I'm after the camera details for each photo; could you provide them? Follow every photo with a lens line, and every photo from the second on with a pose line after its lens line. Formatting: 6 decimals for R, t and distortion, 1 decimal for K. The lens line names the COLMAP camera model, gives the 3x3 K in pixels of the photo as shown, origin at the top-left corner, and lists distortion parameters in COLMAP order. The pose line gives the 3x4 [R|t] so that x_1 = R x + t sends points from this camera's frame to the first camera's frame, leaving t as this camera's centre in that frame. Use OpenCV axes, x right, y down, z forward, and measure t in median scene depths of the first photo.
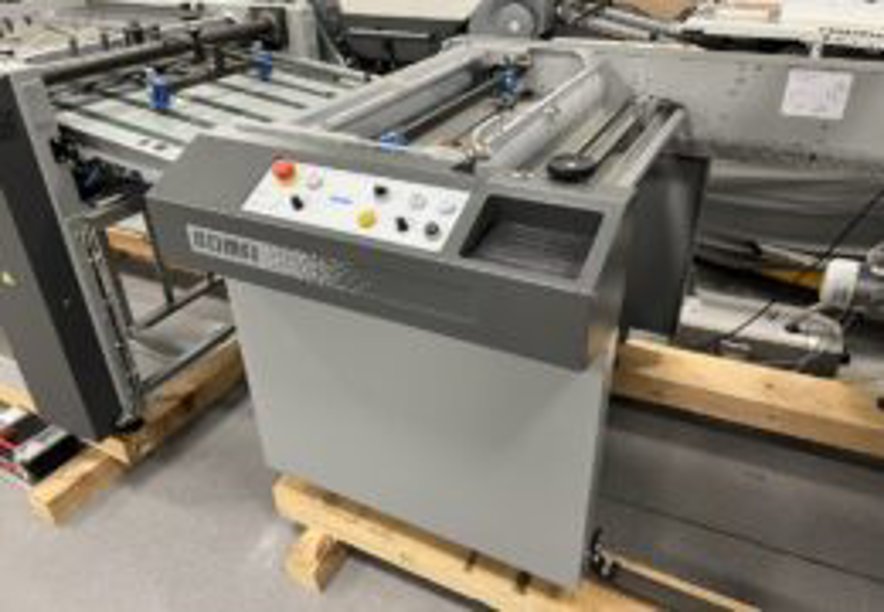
lens RADIAL K [[664.6, 0, 445.3], [0, 664.6, 296.3], [0, 0, 1]] dist [0.042640, -0.005456]
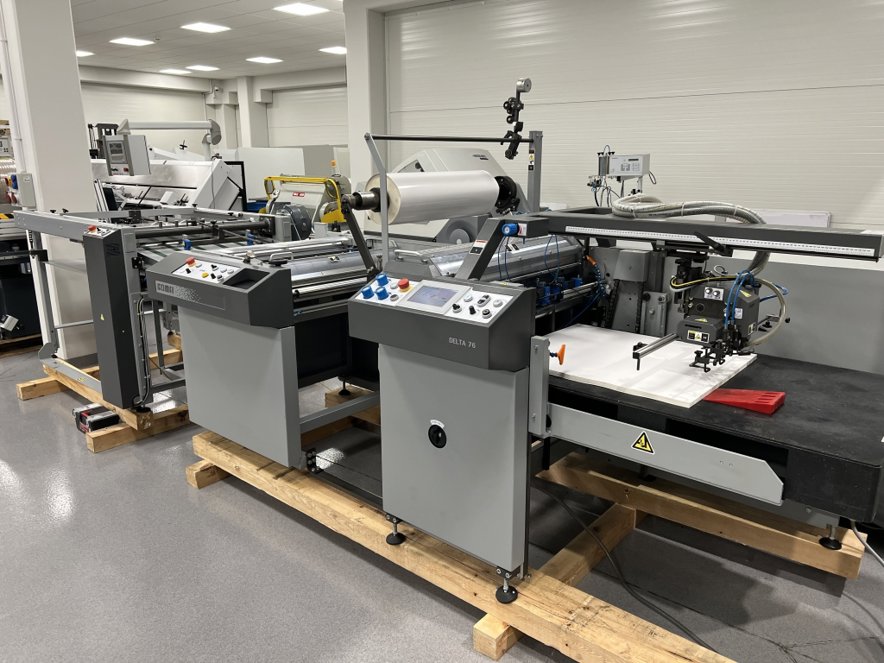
lens RADIAL K [[662.6, 0, 442.0], [0, 662.6, 331.5], [0, 0, 1]] dist [0.049170, -0.006703]
pose [[0.970624, 0.081051, -0.226537, 0.903534], [-0.140897, 0.954695, -0.262118, 0.422297], [0.195029, 0.286336, 0.938070, -0.801602]]
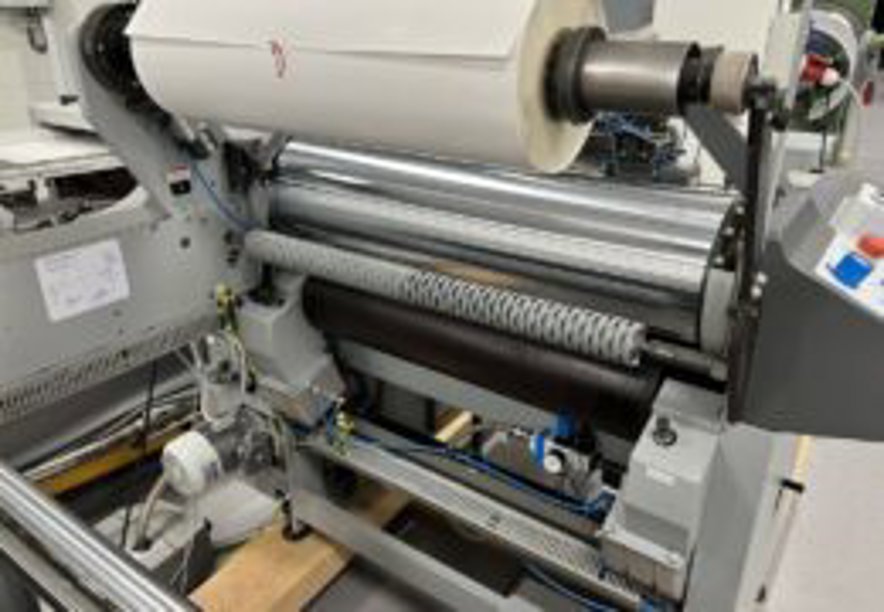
lens RADIAL K [[664.6, 0, 445.3], [0, 664.6, 296.3], [0, 0, 1]] dist [0.042640, -0.005456]
pose [[0.148998, -0.369562, 0.917182, -0.018983], [0.511247, 0.822737, 0.248454, -0.268083], [-0.846420, 0.431888, 0.311524, 0.496413]]
